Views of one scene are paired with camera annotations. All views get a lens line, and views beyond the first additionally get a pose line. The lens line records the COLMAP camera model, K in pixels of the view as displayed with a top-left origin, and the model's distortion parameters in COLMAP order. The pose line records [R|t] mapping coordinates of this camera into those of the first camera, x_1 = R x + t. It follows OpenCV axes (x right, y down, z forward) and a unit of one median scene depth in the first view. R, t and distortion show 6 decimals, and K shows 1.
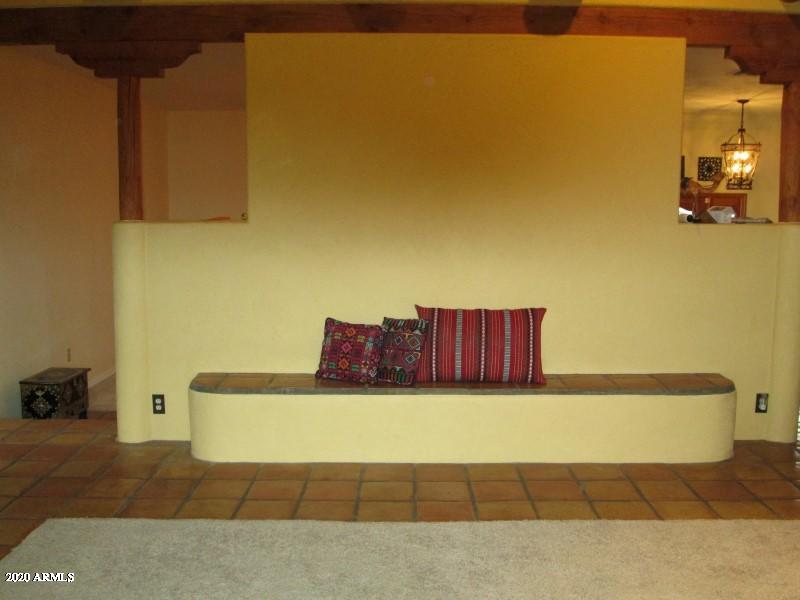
lens RADIAL K [[822.9, 0, 398.1], [0, 822.9, 299.9], [0, 0, 1]] dist [-0.013877, 0.000000]
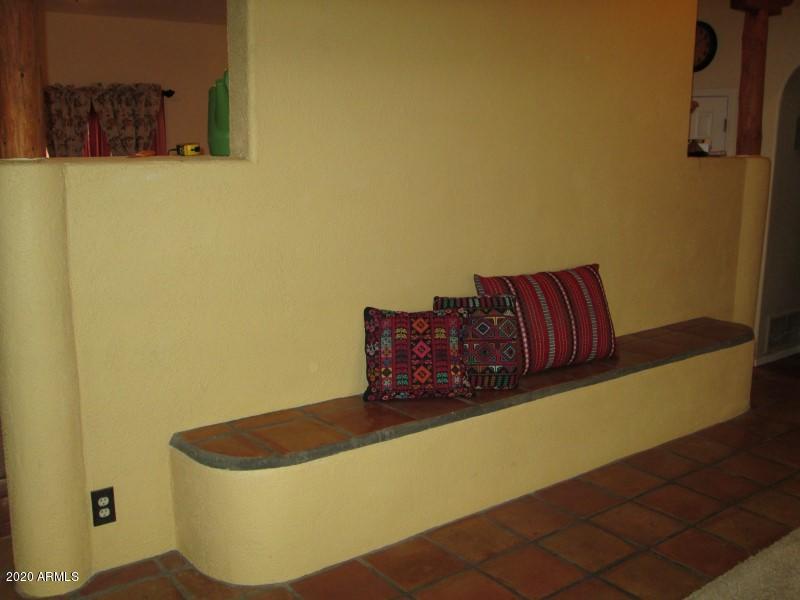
lens RADIAL K [[822.9, 0, 400.3], [0, 822.9, 299.8], [0, 0, 1]] dist [-0.013877, 0.000000]
pose [[0.776827, -0.115239, 0.619079, -0.482150], [0.064070, 0.992475, 0.104350, -0.052070], [-0.626446, -0.041397, 0.778365, 0.498835]]
